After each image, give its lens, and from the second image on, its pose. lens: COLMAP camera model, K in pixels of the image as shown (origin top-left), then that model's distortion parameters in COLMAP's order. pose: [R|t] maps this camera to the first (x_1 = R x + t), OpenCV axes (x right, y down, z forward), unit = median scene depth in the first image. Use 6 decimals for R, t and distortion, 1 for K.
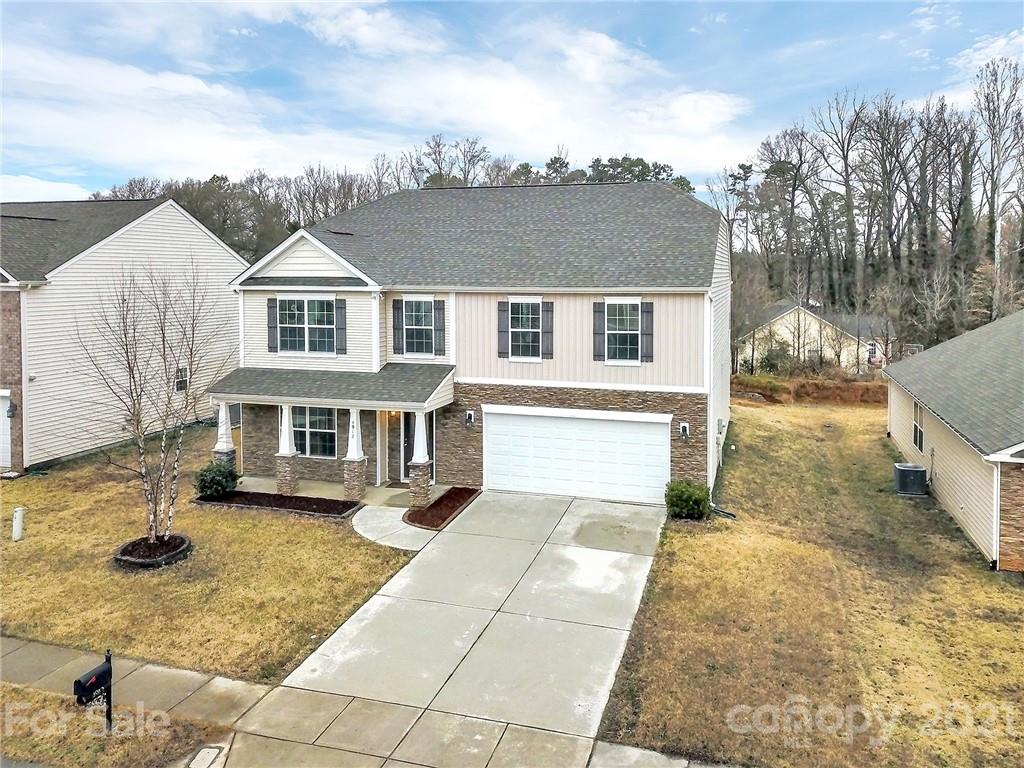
lens RADIAL K [[819.6, 0, 526.3], [0, 819.6, 268.6], [0, 0, 1]] dist [0.006294, 0.003182]
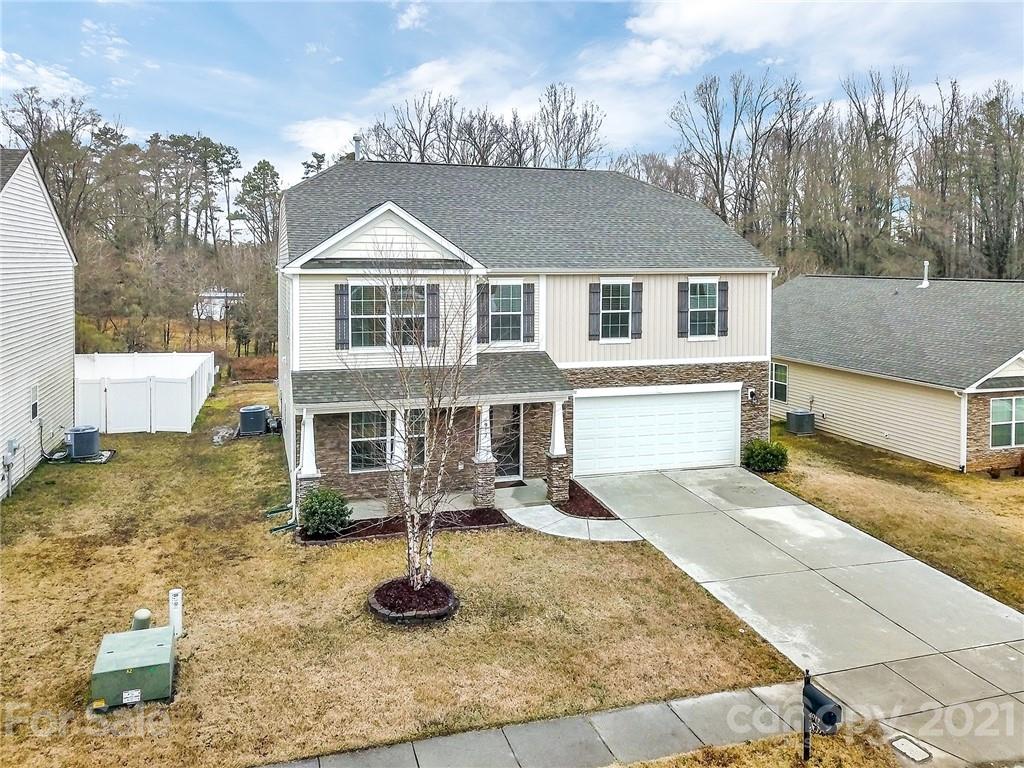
lens RADIAL K [[819.6, 0, 526.3], [0, 819.6, 268.6], [0, 0, 1]] dist [0.006294, 0.003182]
pose [[0.827621, -0.003787, 0.561274, -0.676428], [-0.003020, 0.999933, 0.011201, 0.012133], [-0.561279, -0.010966, 0.827554, 0.240244]]
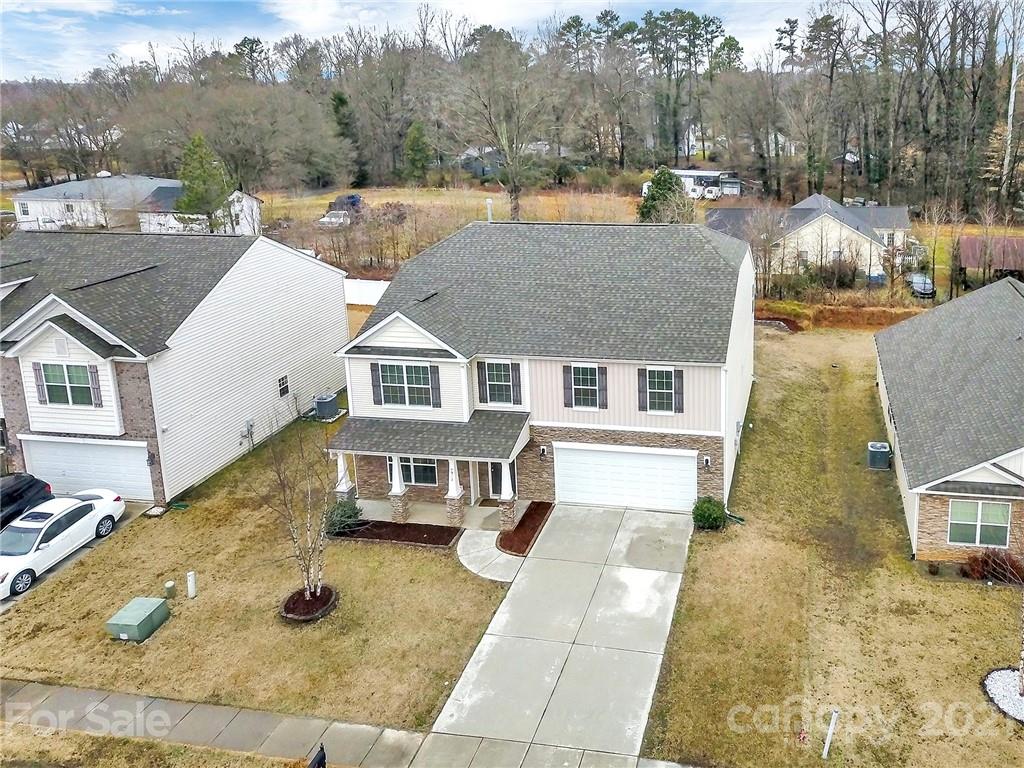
lens RADIAL K [[822.0, 0, 690.8], [0, 822.0, 212.4], [0, 0, 1]] dist [0.009553, -0.002946]
pose [[0.991004, -0.029612, 0.130517, 0.002753], [0.008886, 0.987621, 0.156605, -0.407506], [-0.133539, -0.154036, 0.979000, -0.245526]]
